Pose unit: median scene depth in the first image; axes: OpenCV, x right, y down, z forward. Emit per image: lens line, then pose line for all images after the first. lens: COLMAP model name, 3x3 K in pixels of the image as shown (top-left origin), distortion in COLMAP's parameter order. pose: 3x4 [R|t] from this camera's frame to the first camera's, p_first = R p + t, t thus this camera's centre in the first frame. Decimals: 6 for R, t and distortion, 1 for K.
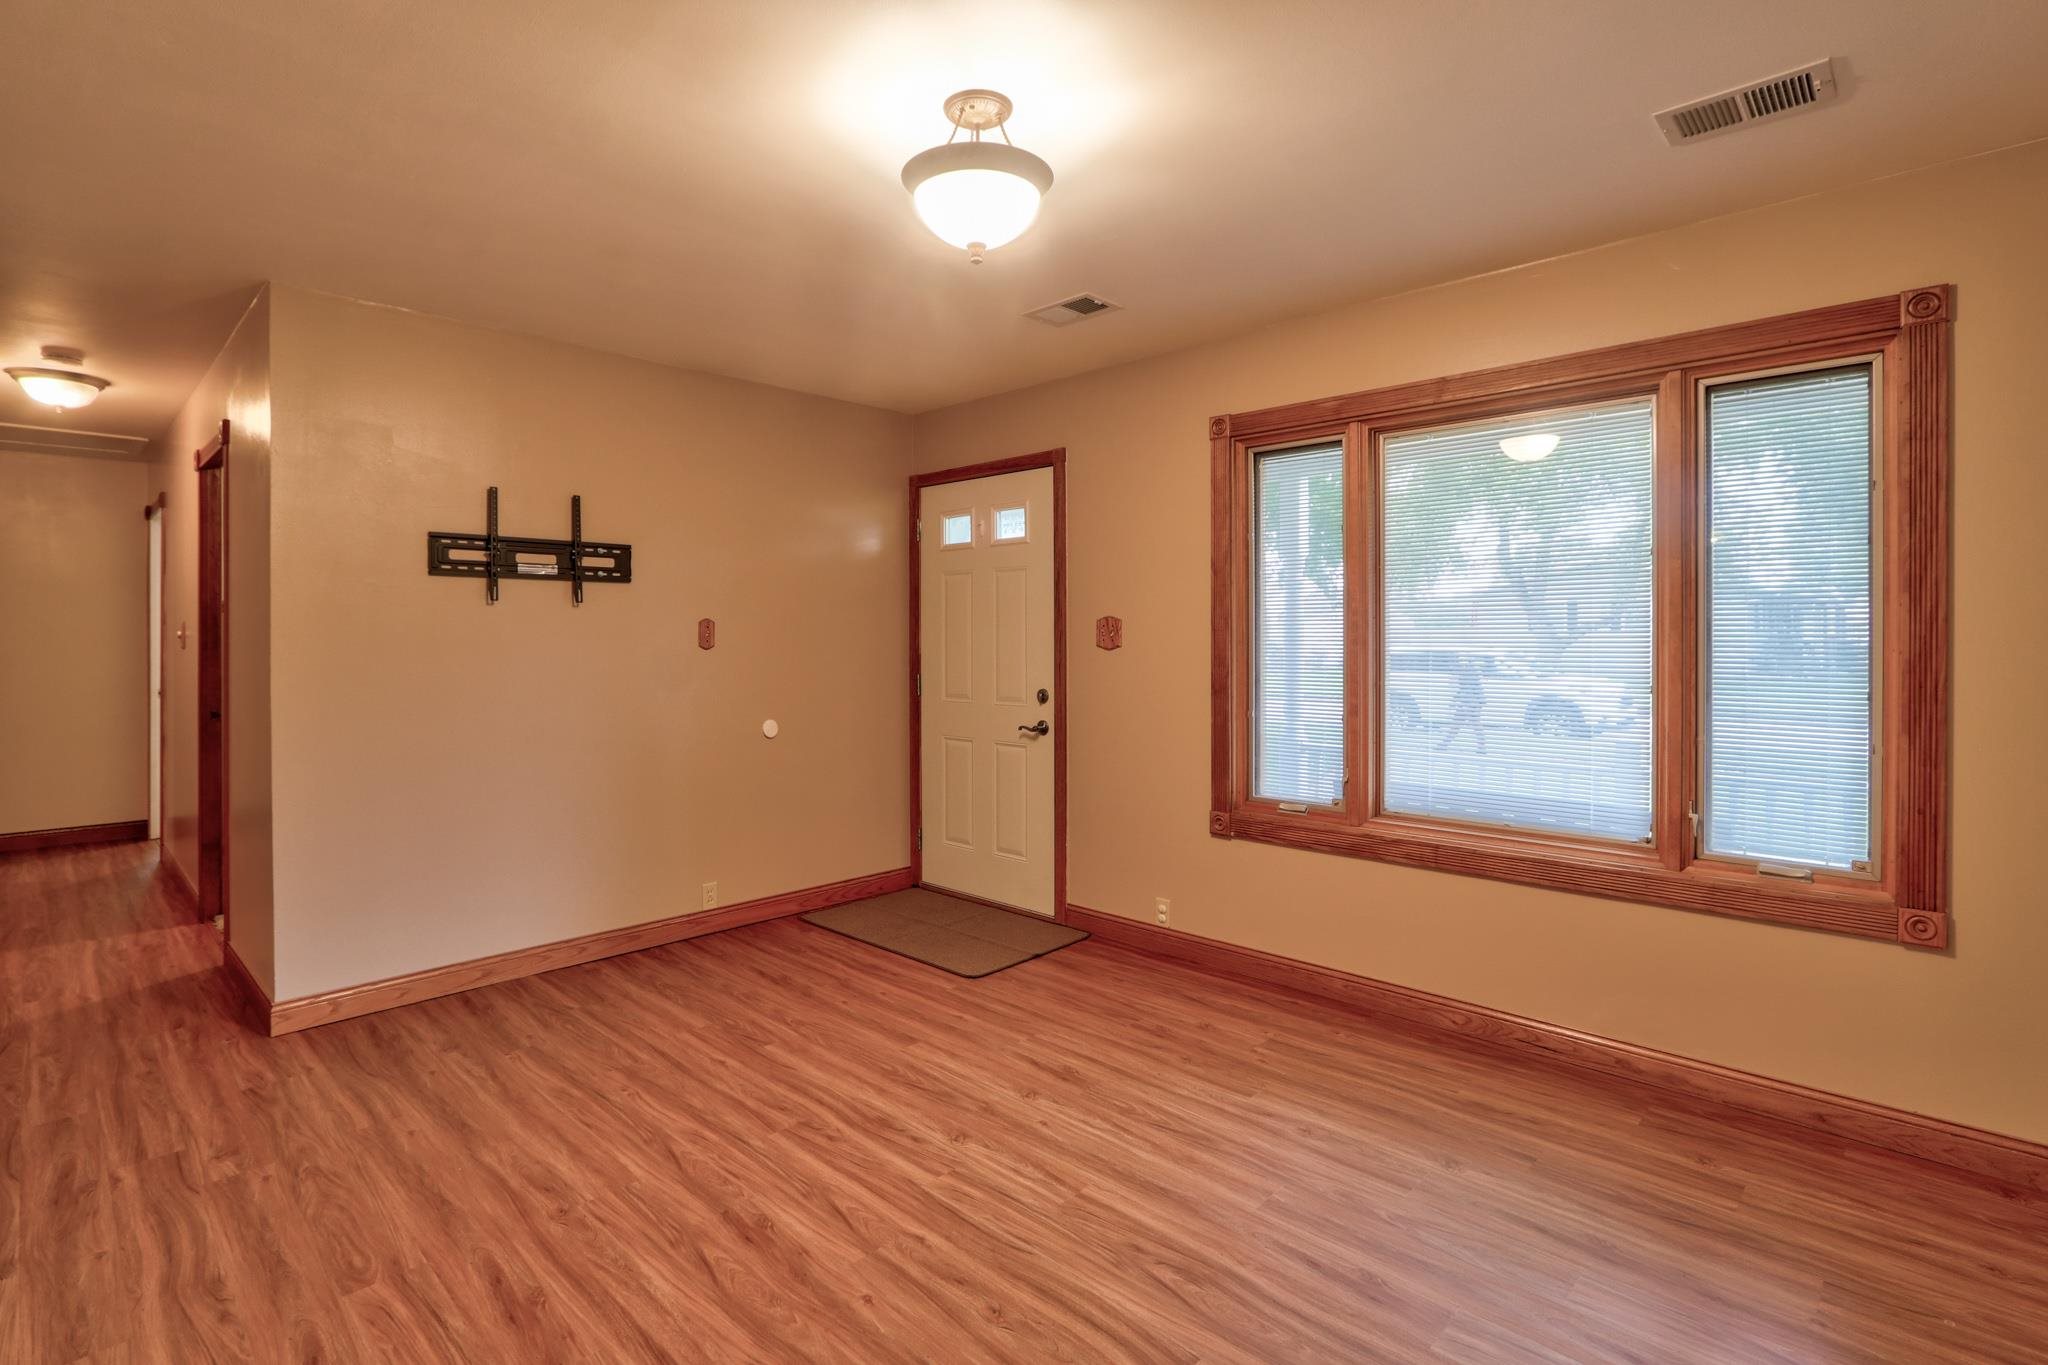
lens RADIAL K [[964.8, 0, 997.0], [0, 964.8, 636.6], [0, 0, 1]] dist [-0.019225, 0.001437]
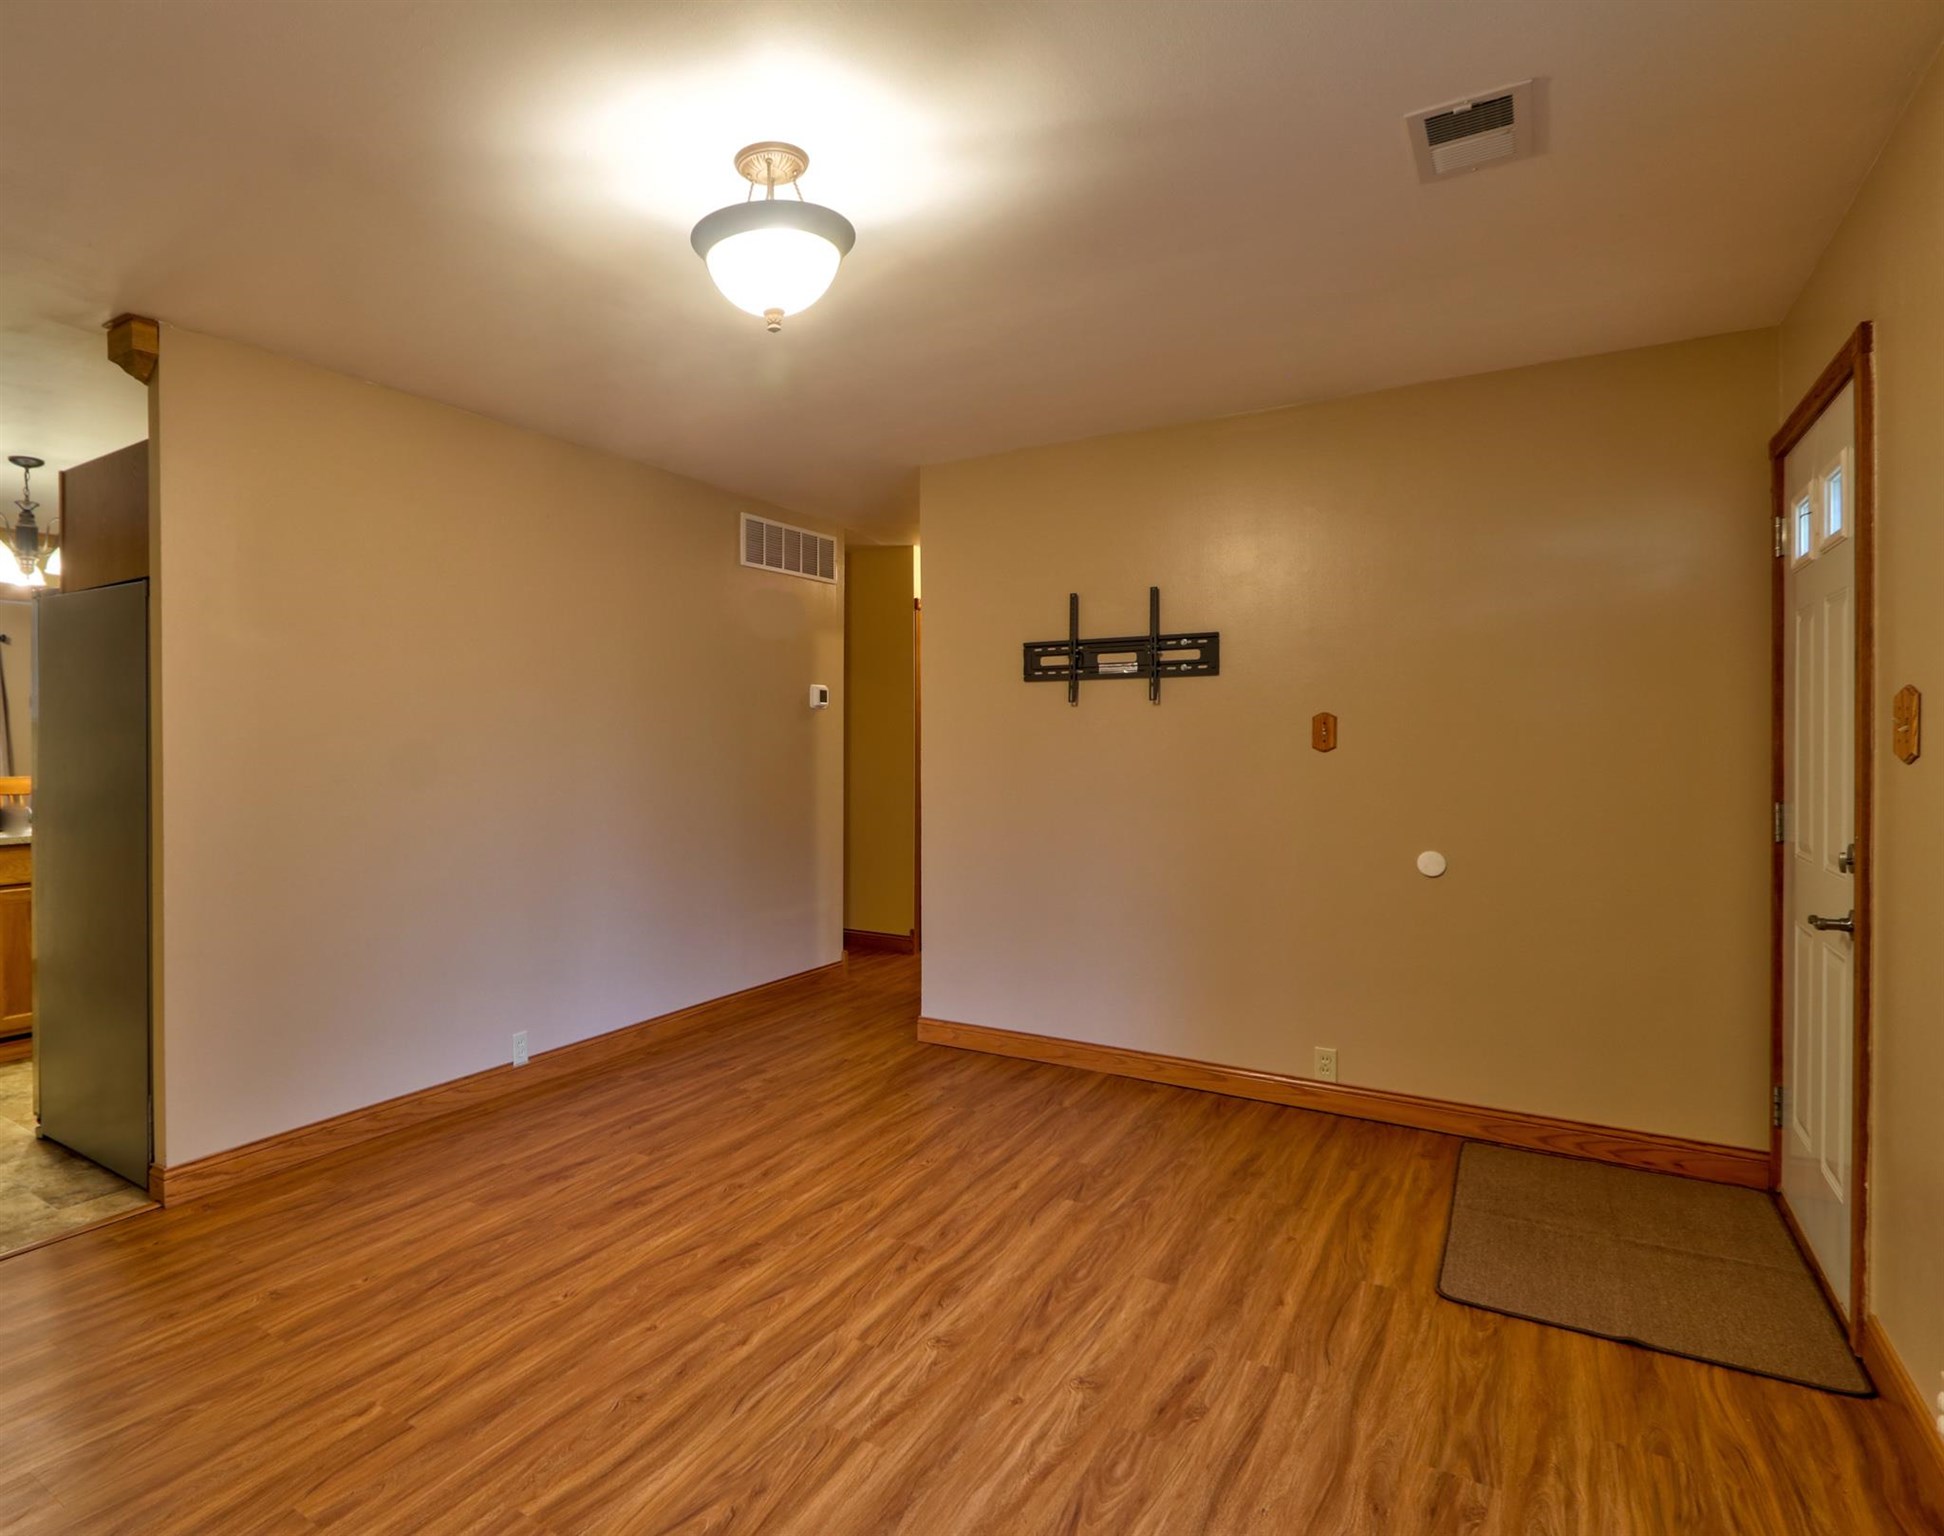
lens RADIAL K [[1078.8, 0, 772.3], [0, 1078.8, 744.0], [0, 0, 1]] dist [-0.020891, 0.001759]
pose [[0.158925, 0.005493, -0.987275, 0.785504], [0.004329, 0.999971, 0.006260, -0.000790], [0.987281, -0.005269, 0.158897, 0.657339]]
